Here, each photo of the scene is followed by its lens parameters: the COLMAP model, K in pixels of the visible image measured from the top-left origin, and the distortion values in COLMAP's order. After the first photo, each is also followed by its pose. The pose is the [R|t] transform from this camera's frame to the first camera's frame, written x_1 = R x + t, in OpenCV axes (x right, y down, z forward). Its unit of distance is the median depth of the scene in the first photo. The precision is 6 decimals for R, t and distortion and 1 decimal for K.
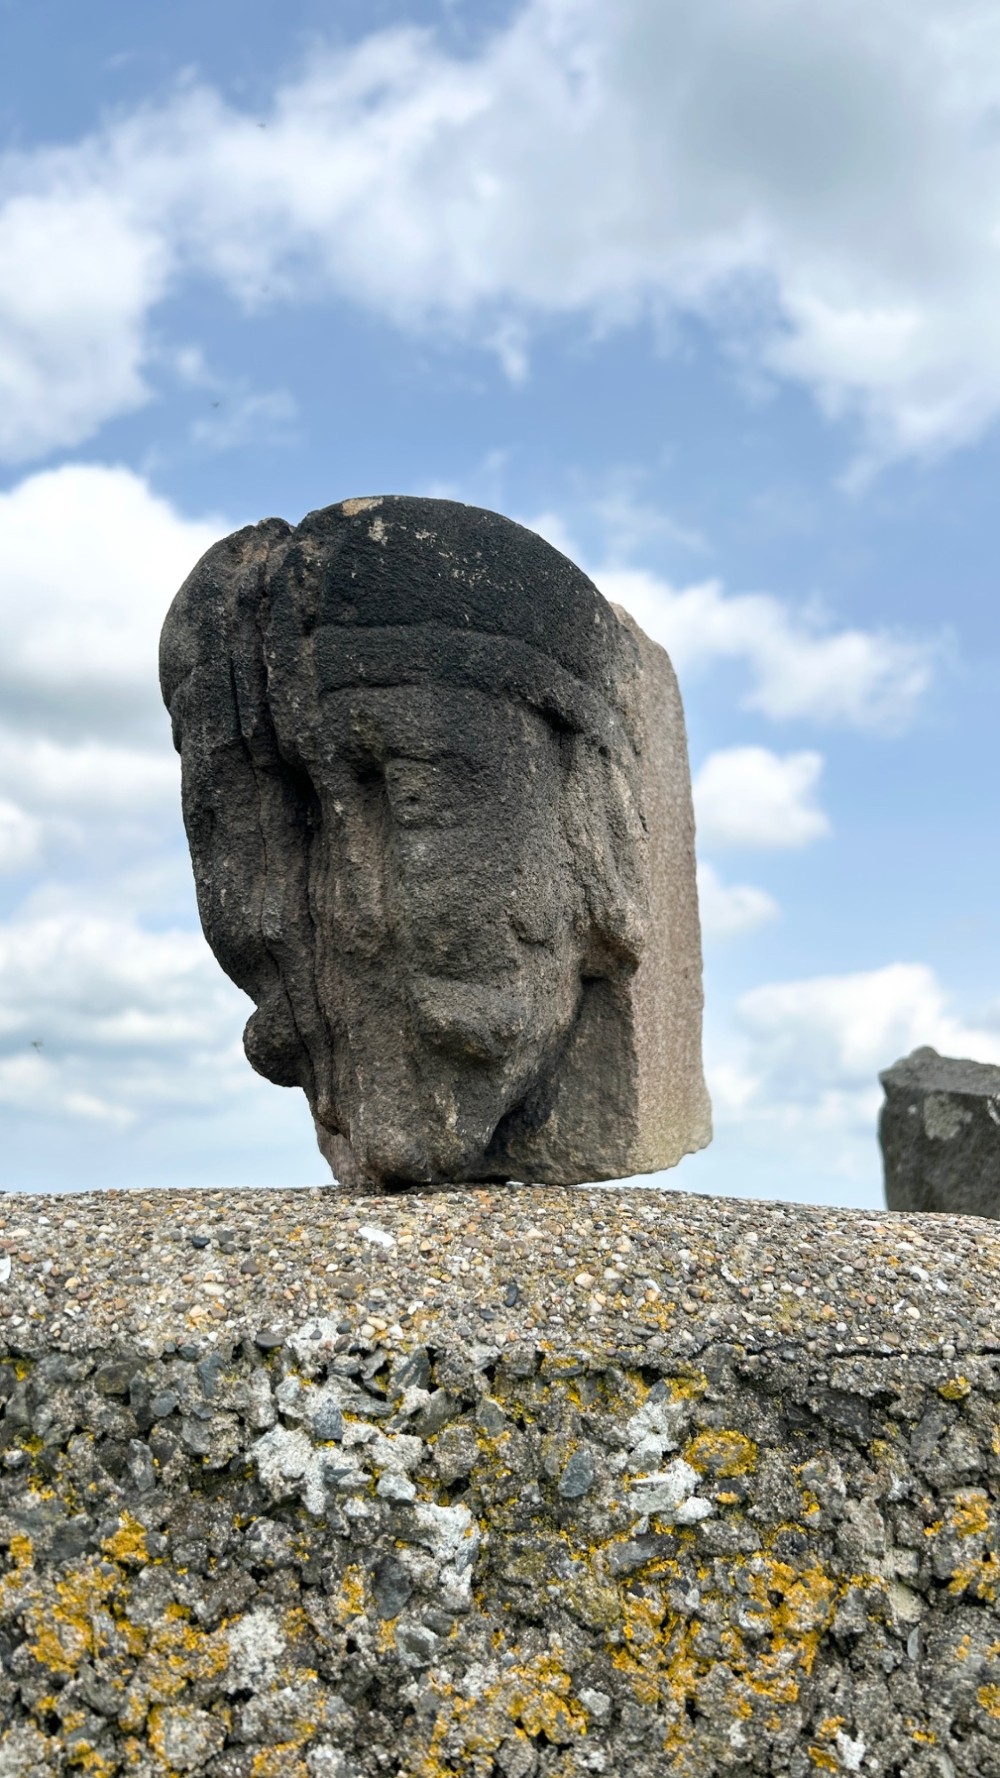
lens RADIAL K [[1321.0, 0, 508.3], [0, 1321.0, 914.4], [0, 0, 1]] dist [-0.001441, -0.006403]
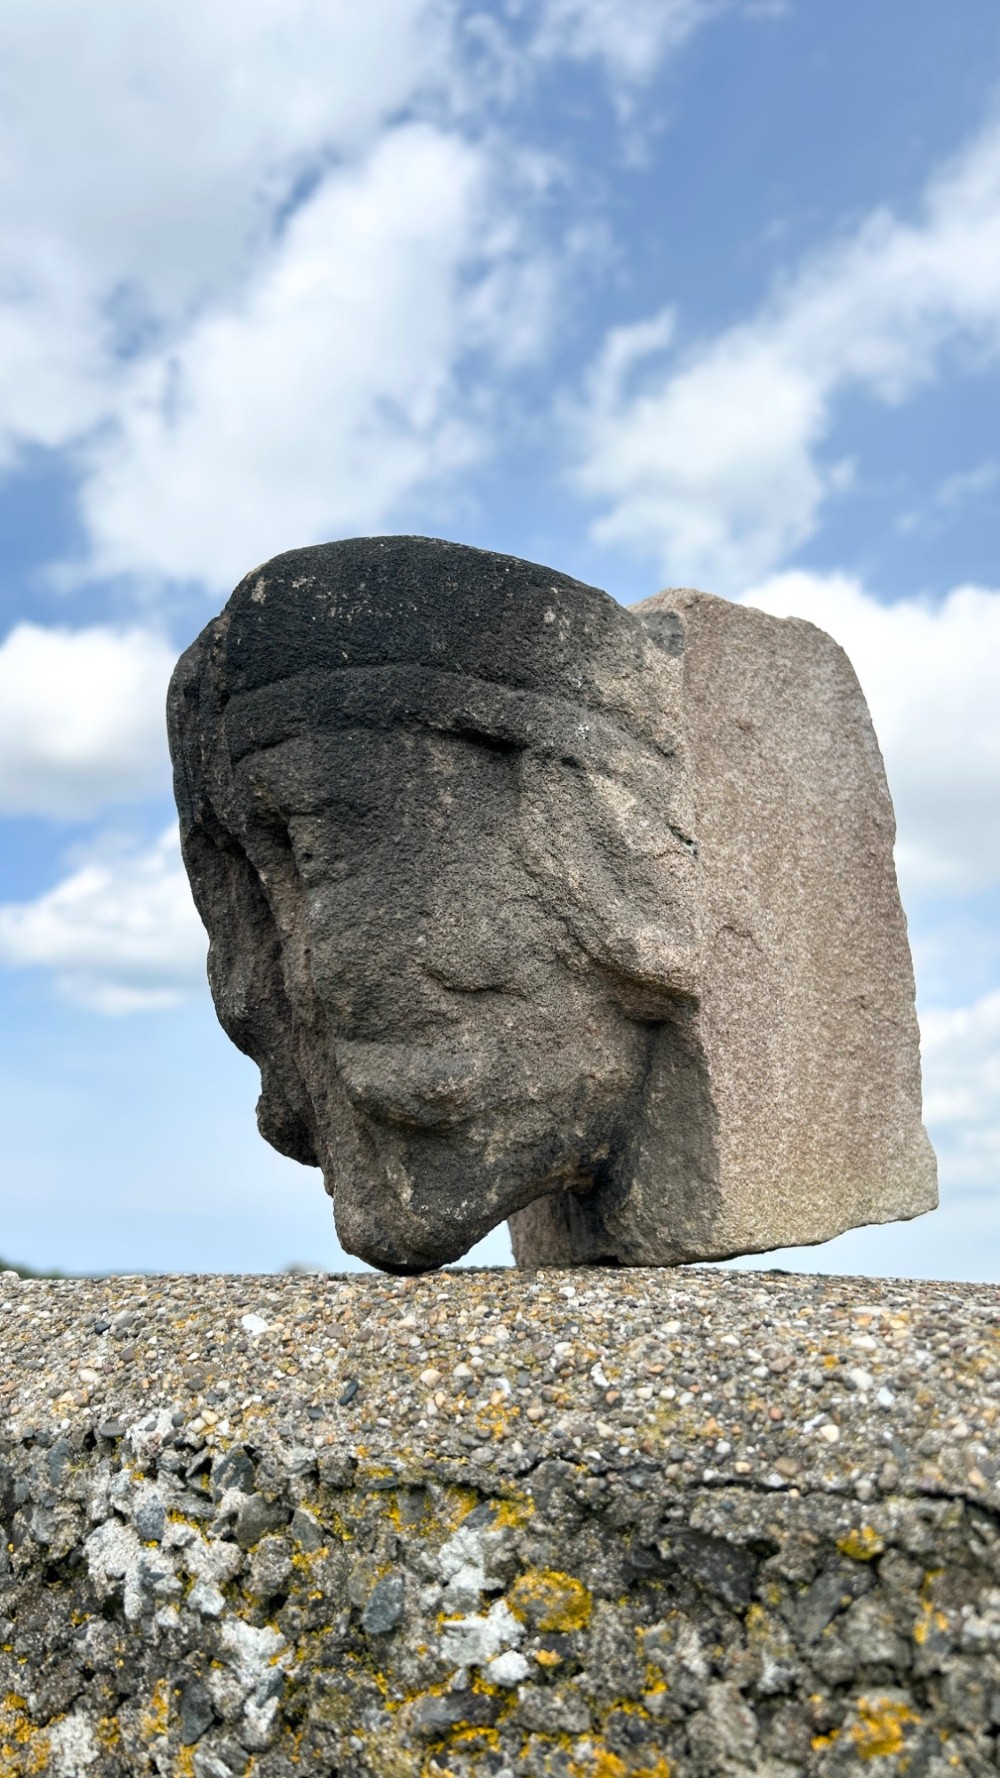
lens RADIAL K [[1346.8, 0, 508.2], [0, 1346.8, 924.0], [0, 0, 1]] dist [-0.001522, -0.009130]
pose [[0.854688, -0.142866, -0.499097, 0.522449], [0.115793, 0.989631, -0.084988, 0.059405], [0.506063, 0.014847, 0.862369, 0.239688]]
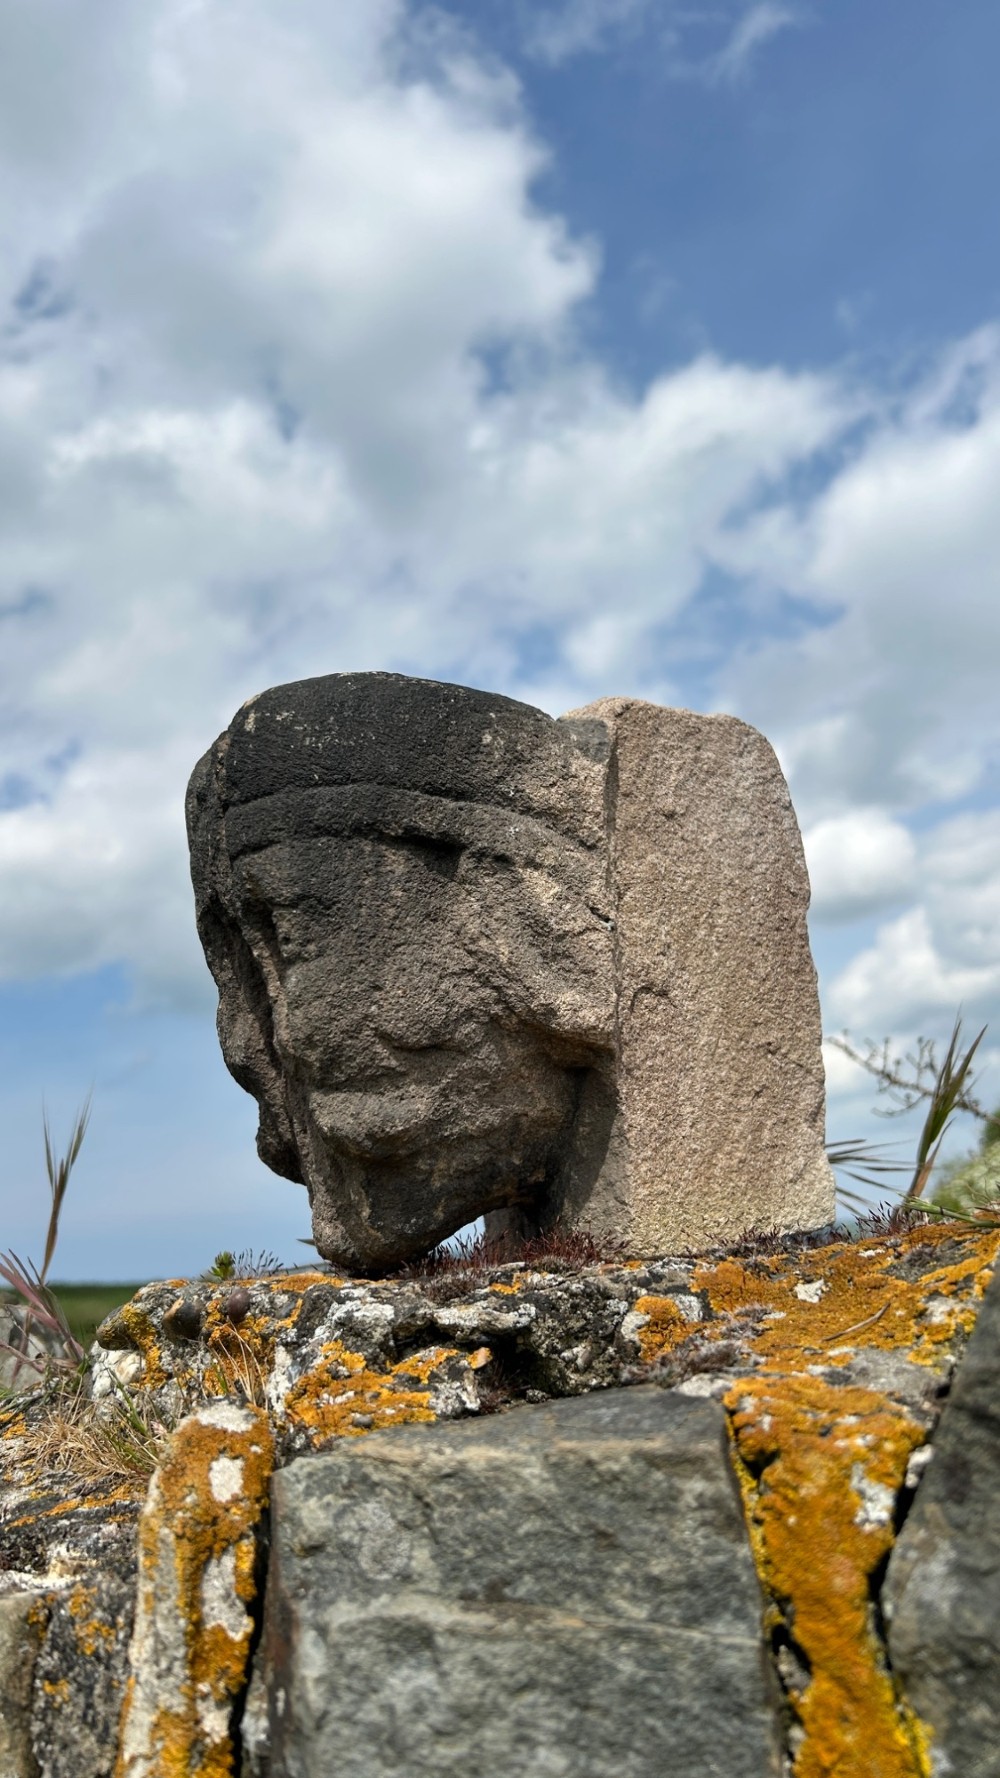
lens RADIAL K [[1321.0, 0, 508.3], [0, 1321.0, 914.4], [0, 0, 1]] dist [-0.001441, -0.006403]
pose [[0.822127, -0.146707, -0.550076, 0.736357], [0.114308, 0.989087, -0.092952, 0.022637], [0.557710, 0.013541, 0.829925, 0.132667]]
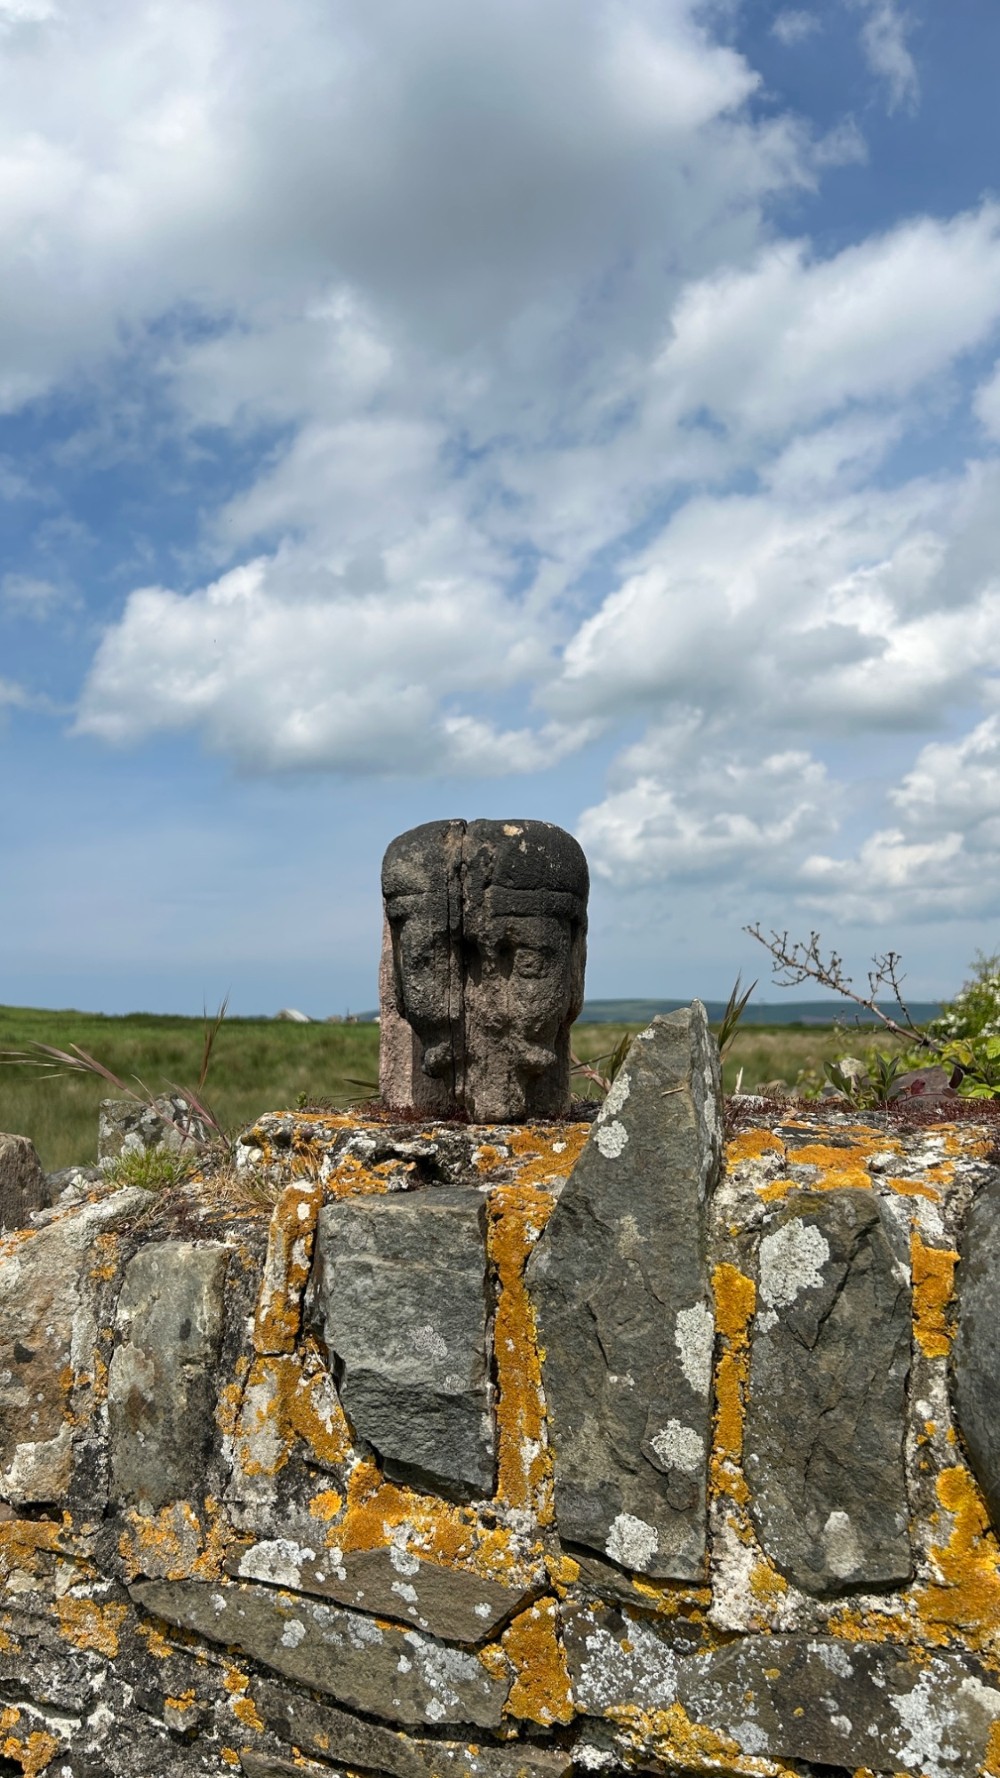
lens RADIAL K [[1264.8, 0, 538.9], [0, 1264.8, 883.5], [0, 0, 1]] dist [0.006645, -0.061467]
pose [[0.809720, -0.016079, -0.586596, 1.554679], [0.056869, 0.997069, 0.051171, -0.313743], [0.584055, -0.074793, 0.808261, -0.618132]]
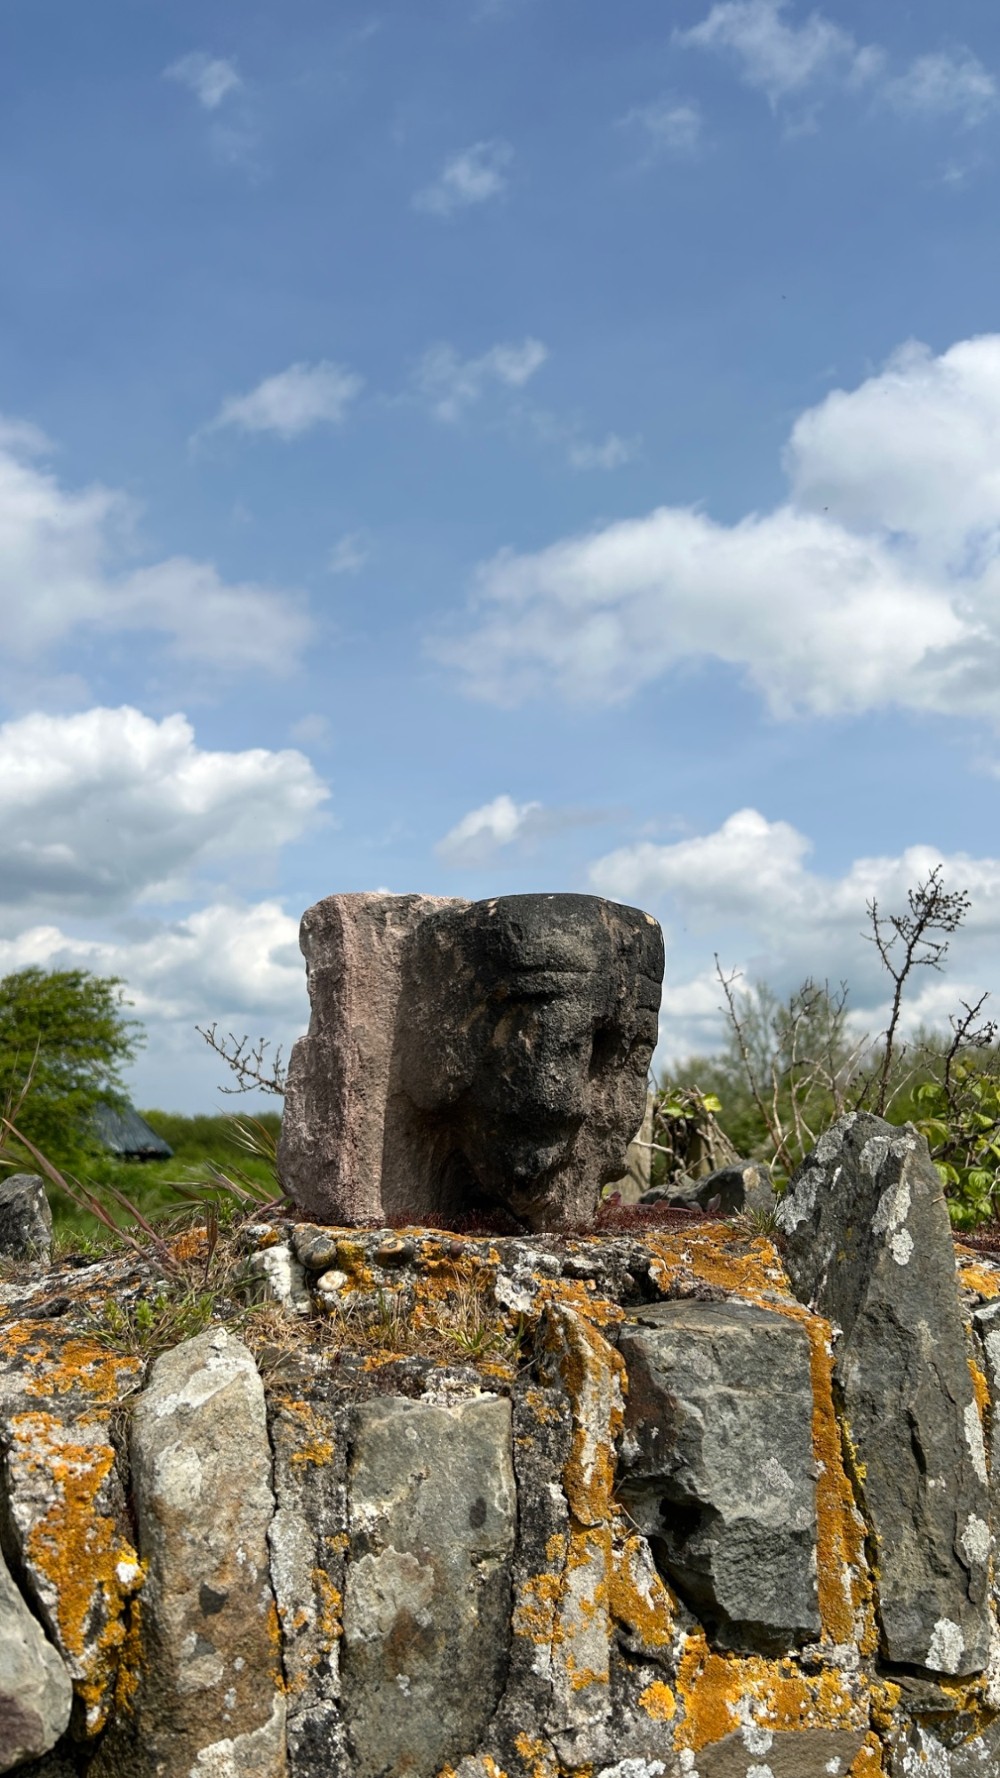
lens RADIAL K [[1269.7, 0, 500.0], [0, 1269.7, 889.0], [0, 0, 1]] dist [-0.009837, -0.007210]
pose [[0.980876, 0.126696, 0.147751, -0.323733], [-0.118681, 0.991002, -0.061890, -0.190514], [-0.154262, 0.043171, 0.987086, -0.901272]]
